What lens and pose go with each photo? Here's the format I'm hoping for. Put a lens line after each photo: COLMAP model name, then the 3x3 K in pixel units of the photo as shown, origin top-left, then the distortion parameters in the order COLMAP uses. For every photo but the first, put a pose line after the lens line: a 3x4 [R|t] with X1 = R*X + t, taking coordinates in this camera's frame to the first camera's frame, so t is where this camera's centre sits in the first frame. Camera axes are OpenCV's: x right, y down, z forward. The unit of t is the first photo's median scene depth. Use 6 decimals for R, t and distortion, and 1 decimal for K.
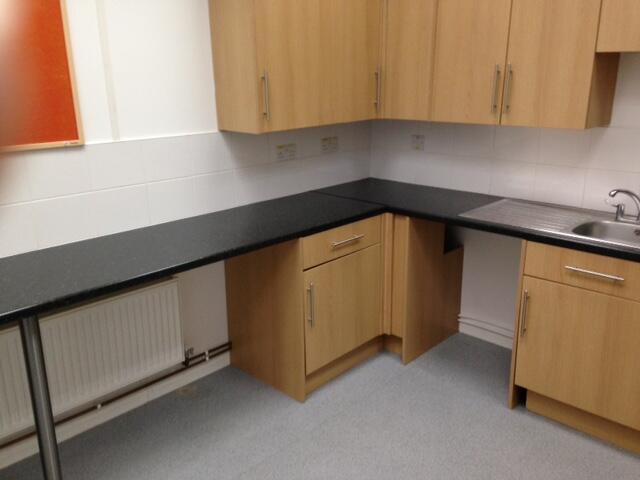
lens RADIAL K [[576.9, 0, 320.0], [0, 576.9, 240.0], [0, 0, 1]] dist [0.186232, -0.278522]
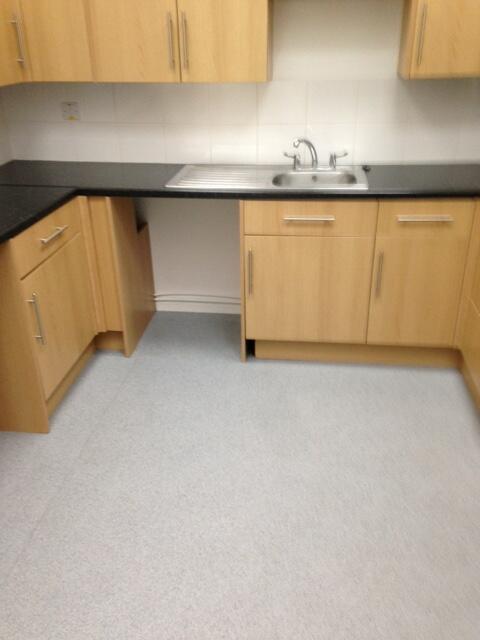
lens RADIAL K [[576.9, 0, 240.0], [0, 576.9, 320.0], [0, 0, 1]] dist [0.186232, -0.278522]
pose [[0.795274, -0.266248, 0.544657, -0.233854], [0.178821, 0.961451, 0.208888, -0.010128], [-0.579277, -0.068728, 0.812228, 0.148880]]
